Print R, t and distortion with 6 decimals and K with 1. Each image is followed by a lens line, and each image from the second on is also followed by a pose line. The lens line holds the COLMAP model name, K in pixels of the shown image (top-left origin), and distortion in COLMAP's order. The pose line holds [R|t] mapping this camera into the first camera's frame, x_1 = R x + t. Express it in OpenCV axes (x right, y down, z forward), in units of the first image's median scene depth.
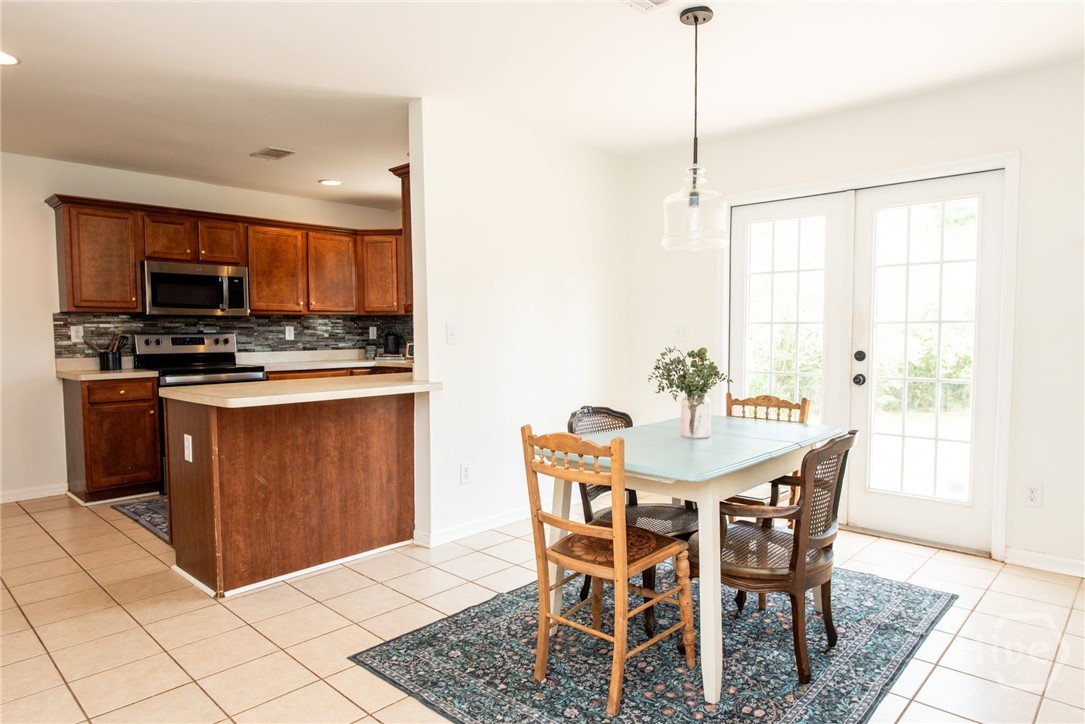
lens RADIAL K [[655.1, 0, 542.5], [0, 655.1, 362.0], [0, 0, 1]] dist [-0.002935, -0.000154]
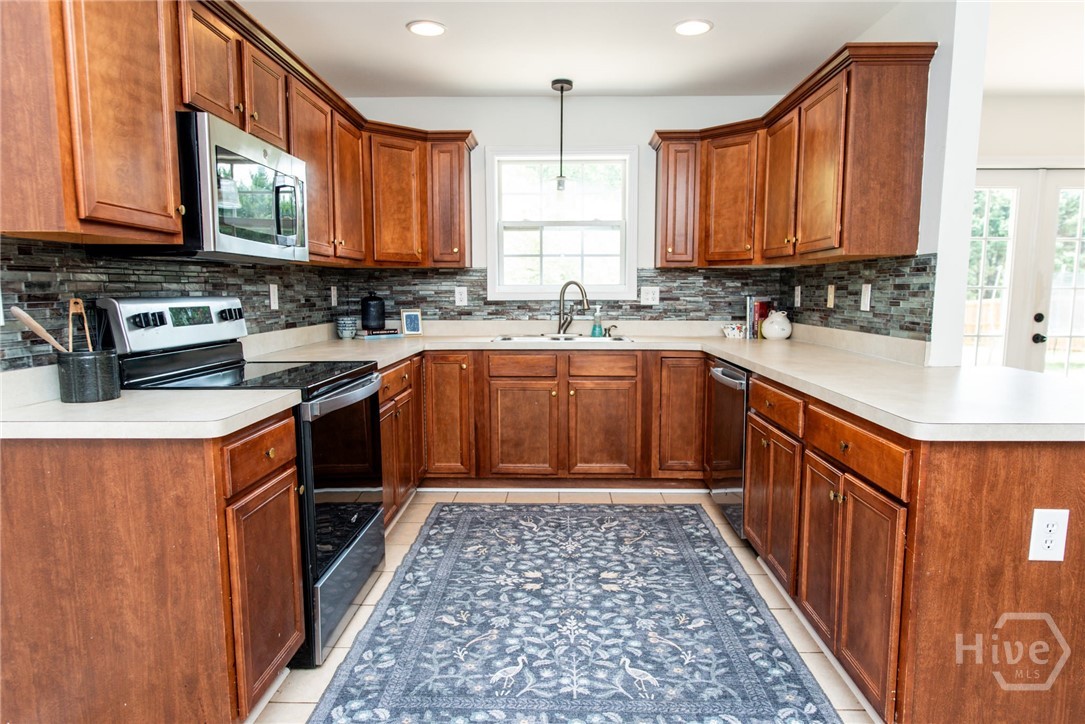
lens RADIAL K [[655.1, 0, 542.5], [0, 655.1, 362.0], [0, 0, 1]] dist [-0.002935, -0.000154]
pose [[0.744496, -0.066065, 0.664350, -0.648914], [0.027957, 0.997304, 0.067846, -0.023845], [-0.667042, -0.031938, 0.744336, 0.511695]]
